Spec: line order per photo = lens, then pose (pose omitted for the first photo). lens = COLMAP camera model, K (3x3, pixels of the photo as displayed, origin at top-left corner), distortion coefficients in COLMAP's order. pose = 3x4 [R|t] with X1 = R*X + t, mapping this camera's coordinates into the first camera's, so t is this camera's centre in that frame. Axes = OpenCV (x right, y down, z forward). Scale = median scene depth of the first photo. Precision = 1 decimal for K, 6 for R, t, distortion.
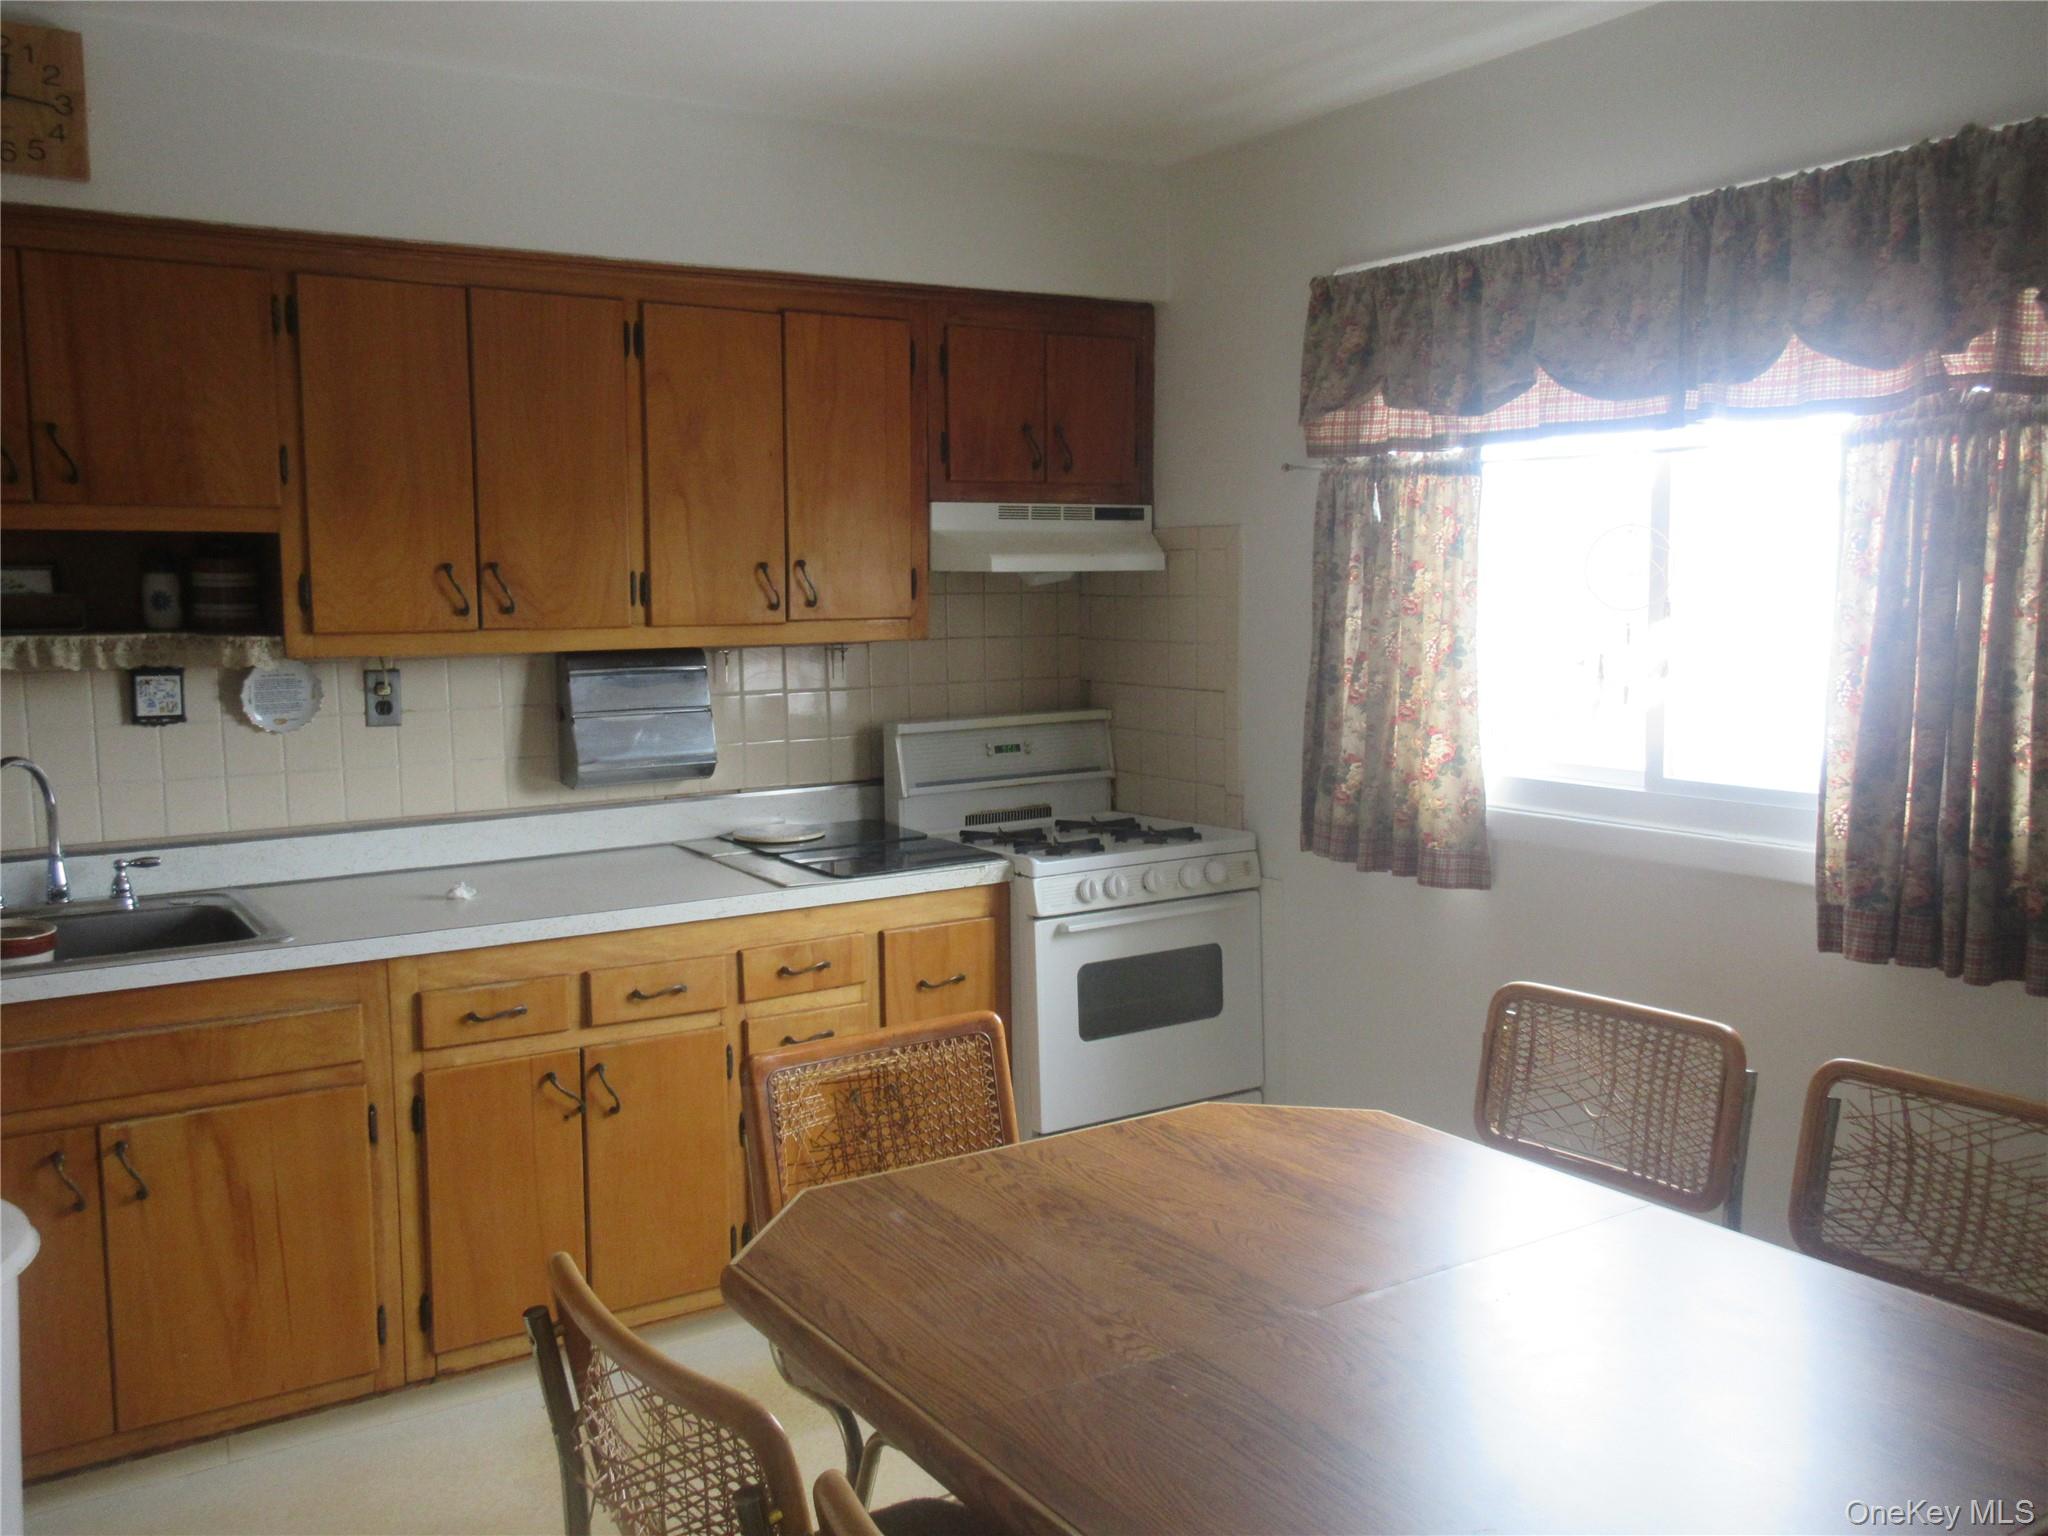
lens RADIAL K [[1738.0, 0, 1024.0], [0, 1738.0, 768.0], [0, 0, 1]] dist [-0.007778, -0.003859]
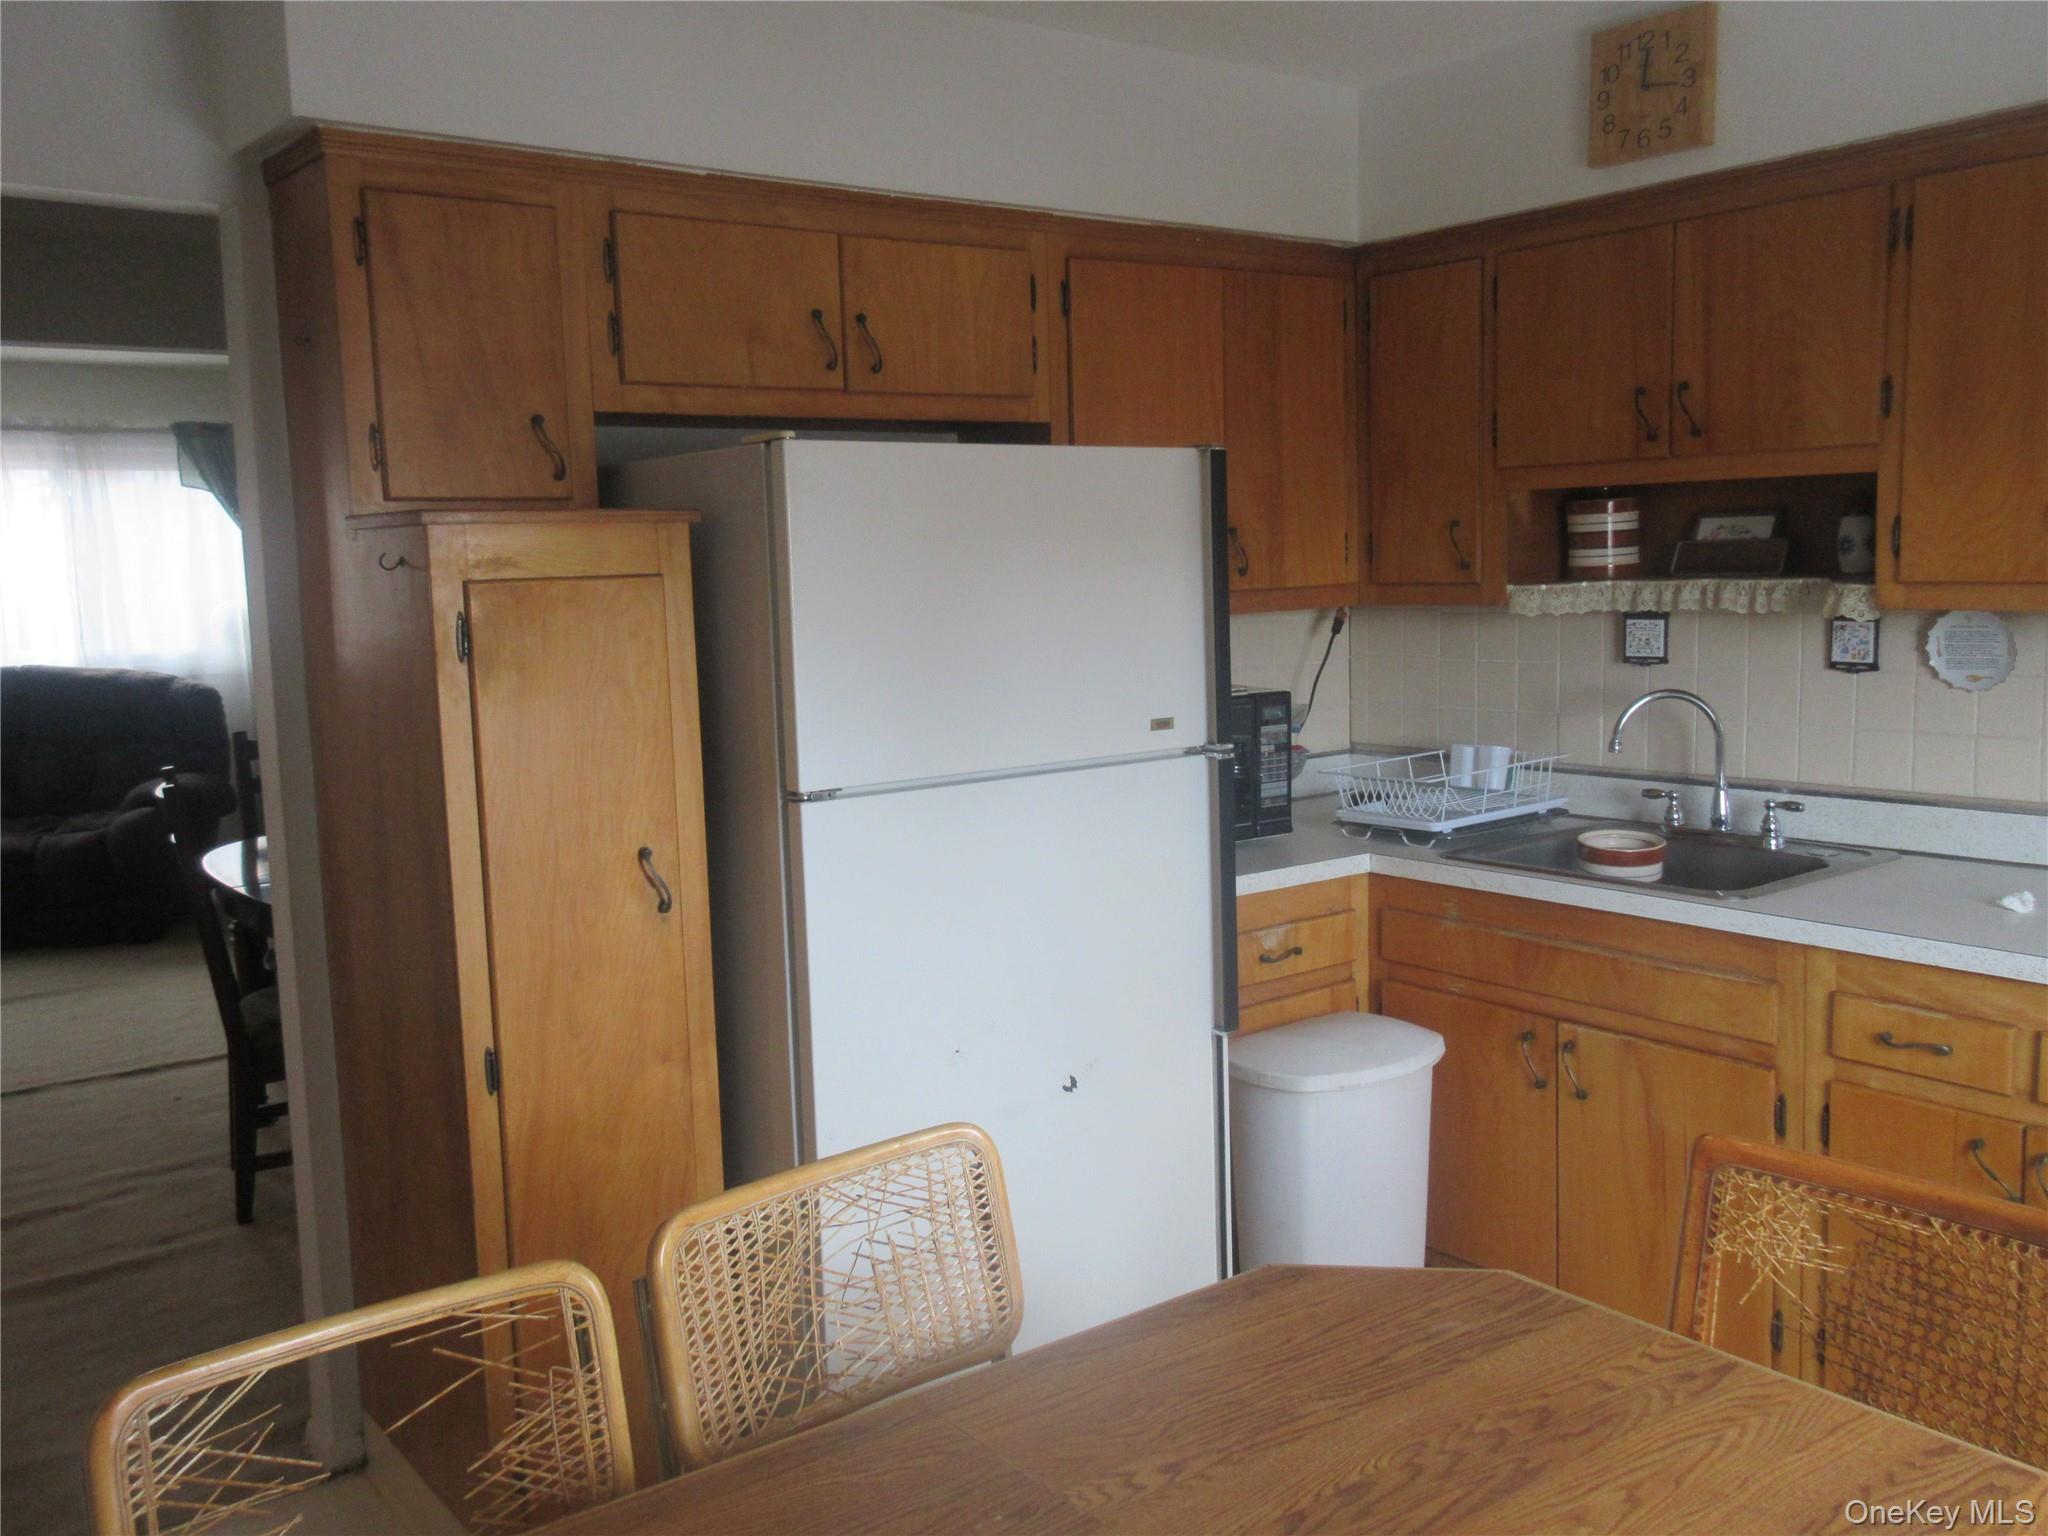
lens RADIAL K [[1738.0, 0, 1024.0], [0, 1738.0, 768.0], [0, 0, 1]] dist [-0.007778, -0.003859]
pose [[0.059072, 0.127596, -0.990066, 0.474695], [-0.074893, 0.989569, 0.123064, -0.059920], [0.995440, 0.066880, 0.068012, 0.500939]]
